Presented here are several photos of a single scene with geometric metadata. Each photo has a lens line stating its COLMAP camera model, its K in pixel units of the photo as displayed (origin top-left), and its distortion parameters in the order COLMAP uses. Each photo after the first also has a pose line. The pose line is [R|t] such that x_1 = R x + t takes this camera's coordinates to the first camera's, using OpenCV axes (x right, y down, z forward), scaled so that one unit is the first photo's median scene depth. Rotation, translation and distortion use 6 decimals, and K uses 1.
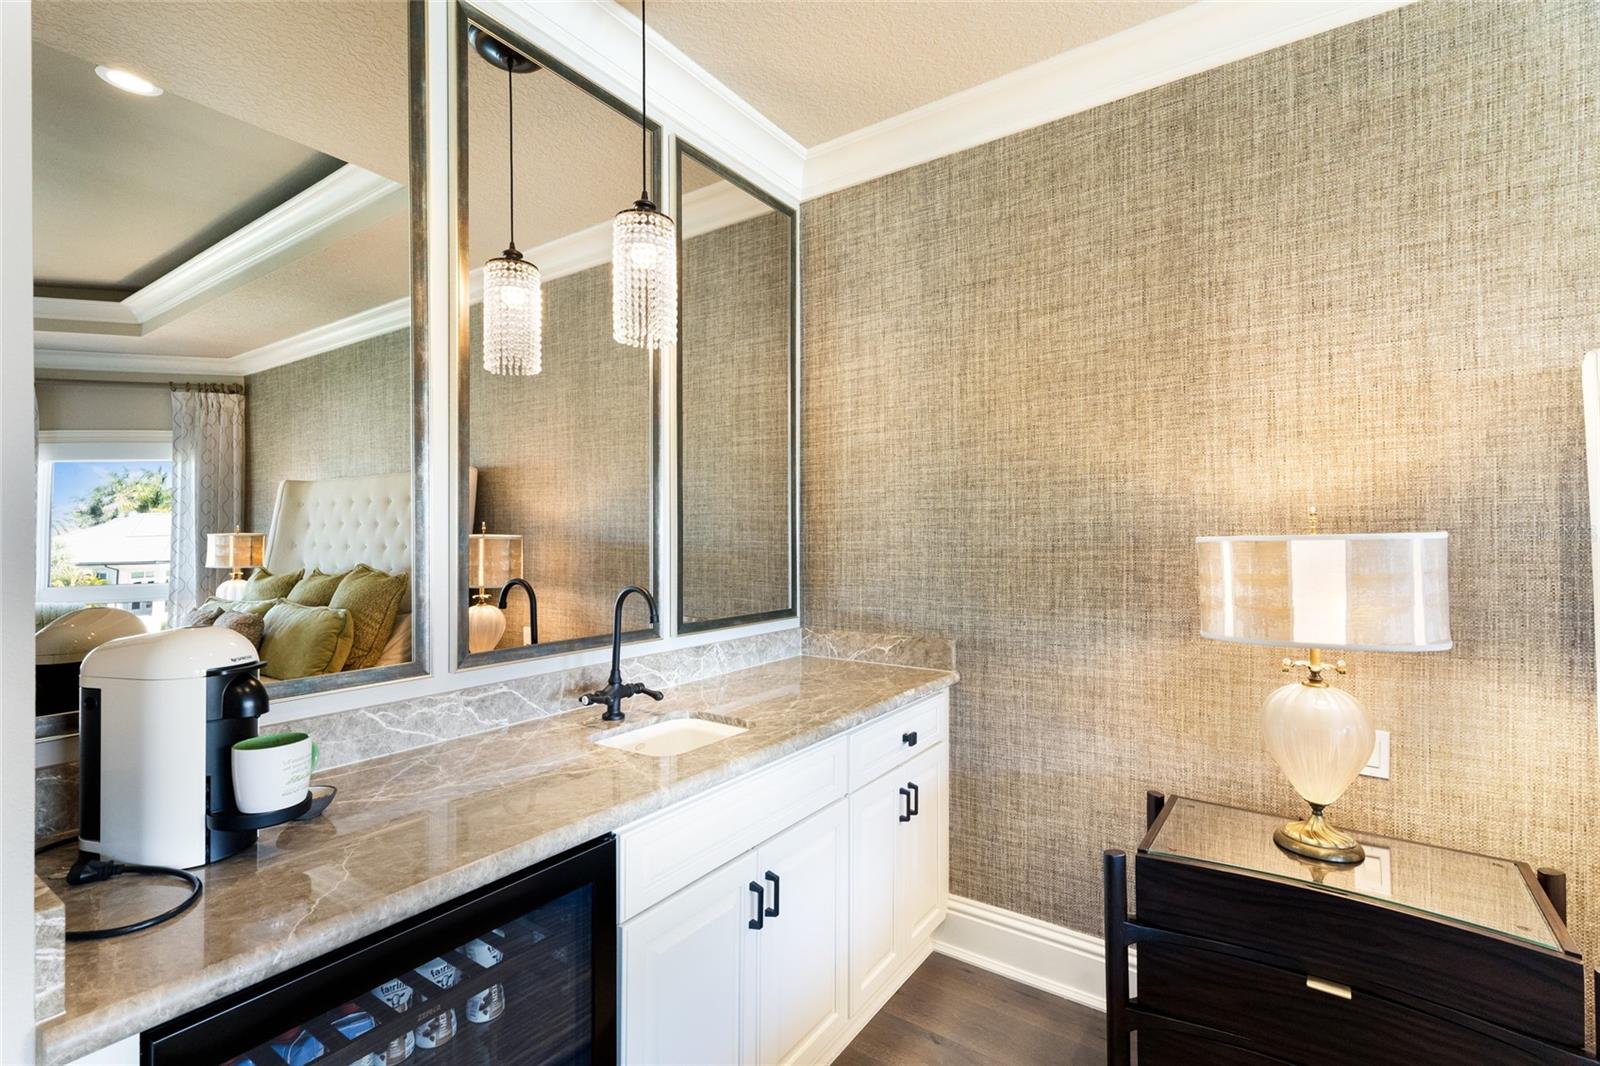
lens RADIAL K [[715.9, 0, 794.4], [0, 715.9, 526.5], [0, 0, 1]] dist [0.010048, -0.001786]
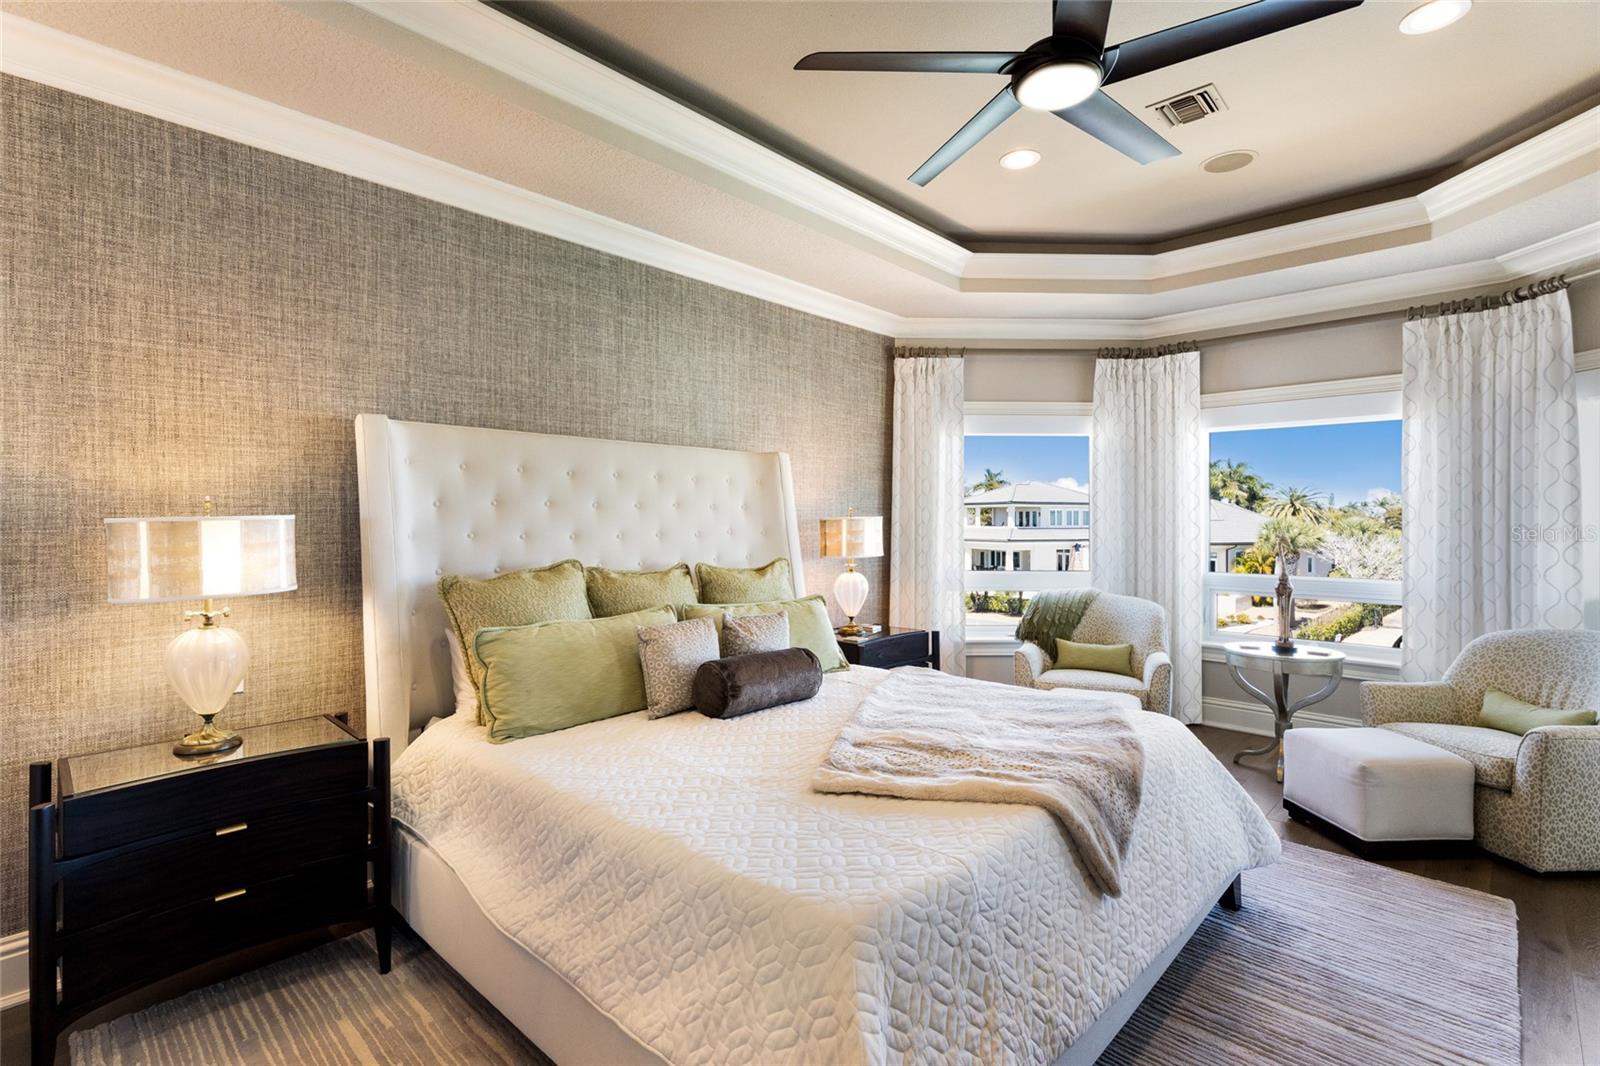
lens RADIAL K [[727.2, 0, 800.0], [0, 727.2, 533.0], [0, 0, 1]] dist [0.021312, -0.000691]
pose [[0.119512, -0.020654, 0.992618, -0.468172], [-0.009681, 0.999712, 0.021968, 0.000731], [-0.992786, -0.012235, 0.119278, -0.244164]]
